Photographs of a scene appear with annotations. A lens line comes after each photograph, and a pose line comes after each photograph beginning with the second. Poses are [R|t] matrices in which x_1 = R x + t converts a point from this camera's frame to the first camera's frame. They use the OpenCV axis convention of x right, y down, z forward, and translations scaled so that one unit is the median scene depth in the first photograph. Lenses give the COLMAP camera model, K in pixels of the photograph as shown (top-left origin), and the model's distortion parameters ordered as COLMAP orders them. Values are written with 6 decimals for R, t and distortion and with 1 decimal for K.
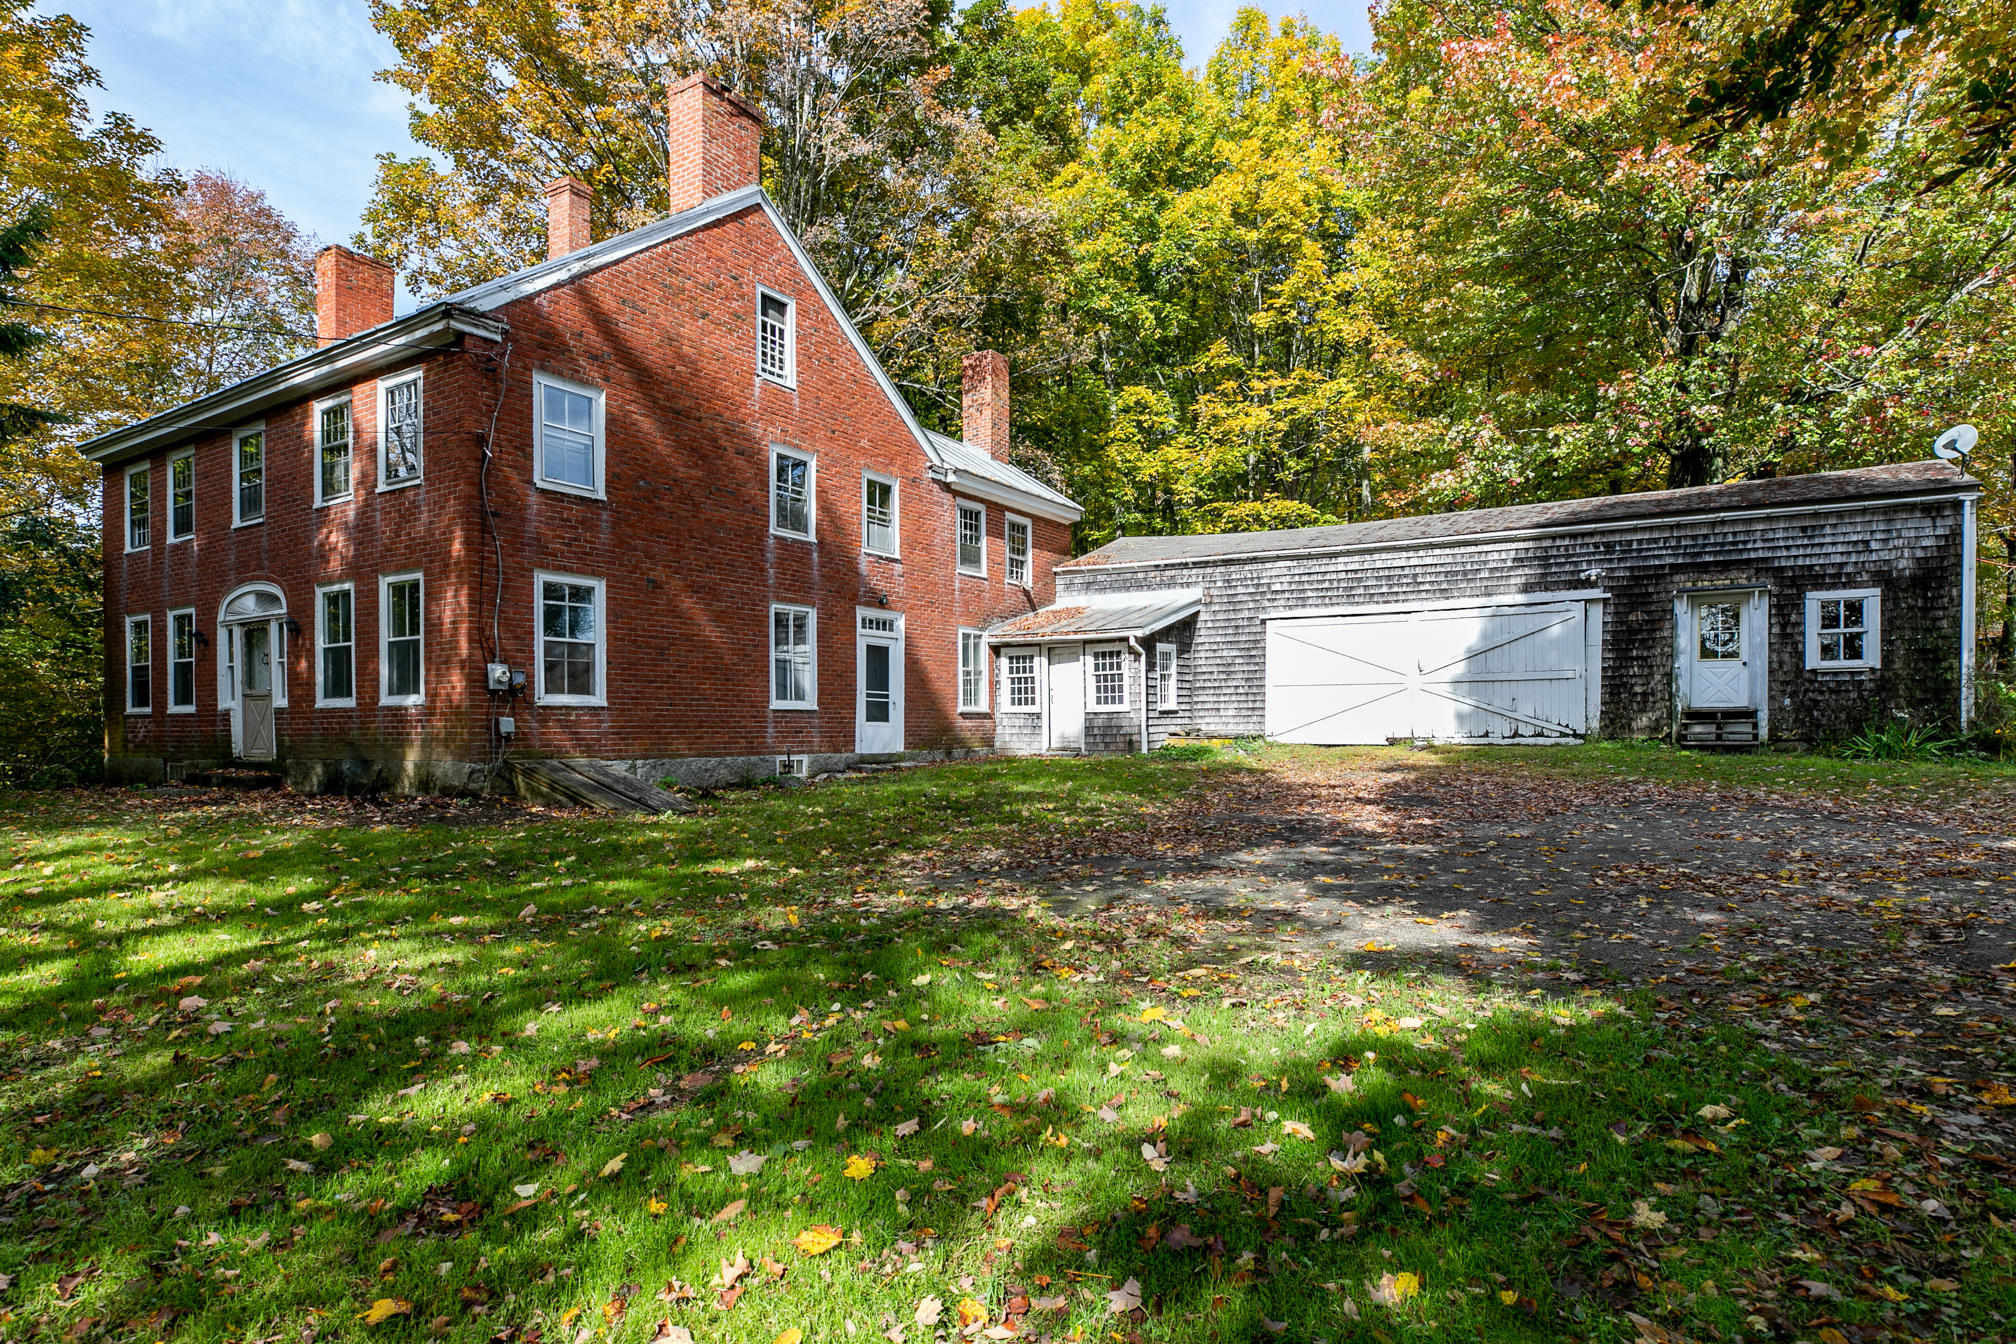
lens RADIAL K [[1087.5, 0, 1008.2], [0, 1087.5, 598.7], [0, 0, 1]] dist [-0.019655, 0.000768]
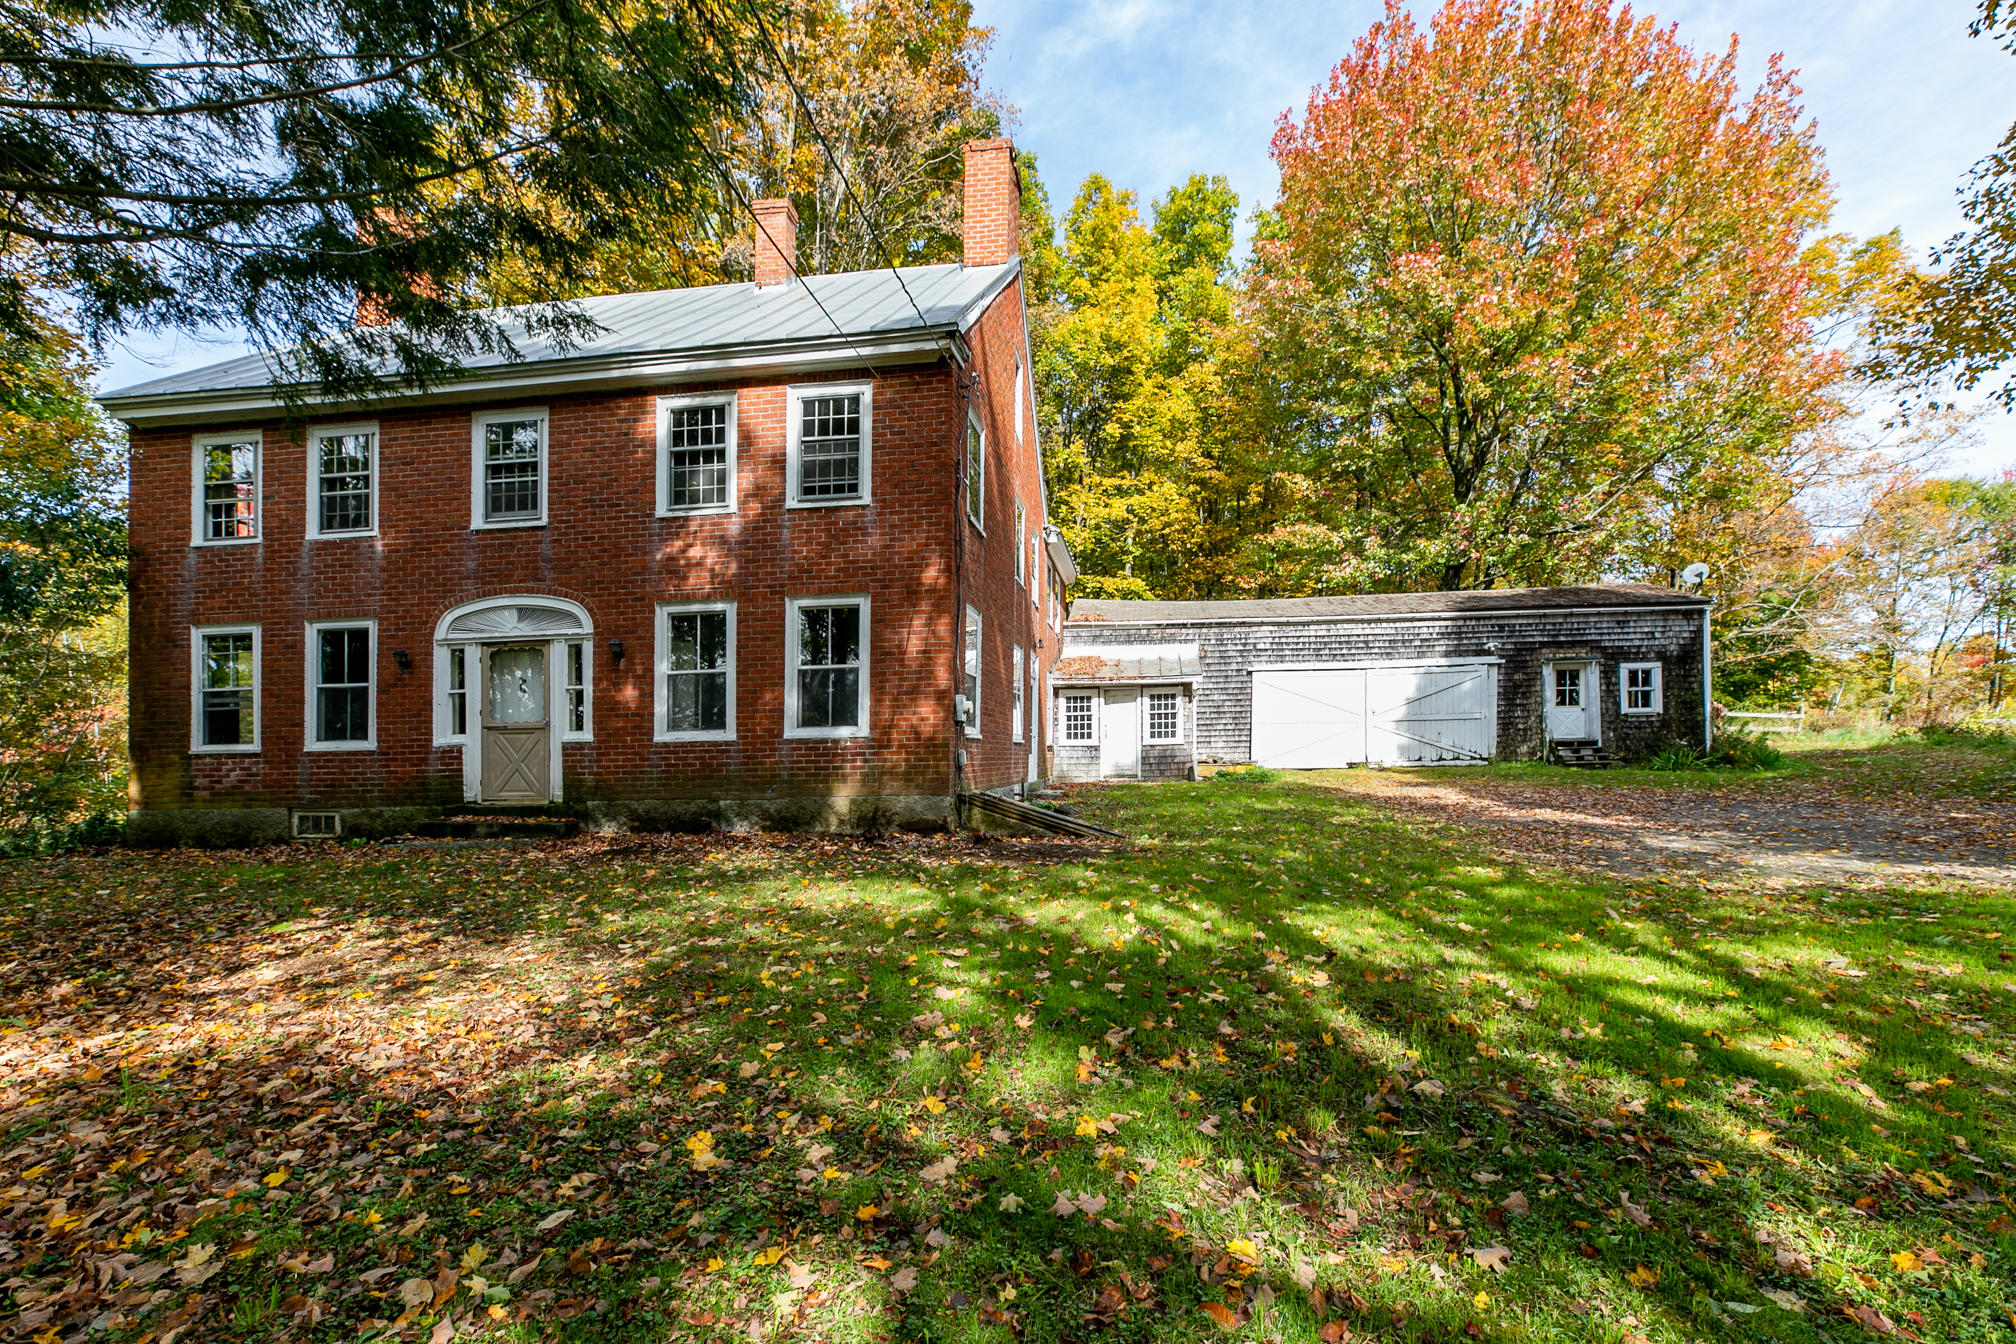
lens RADIAL K [[932.2, 0, 1006.0], [0, 932.2, 648.1], [0, 0, 1]] dist [-0.022249, 0.013869]
pose [[0.909016, 0.037975, 0.415026, -0.566974], [-0.036132, 0.999271, -0.012294, 0.018840], [-0.415191, -0.003820, 0.909726, 0.151251]]
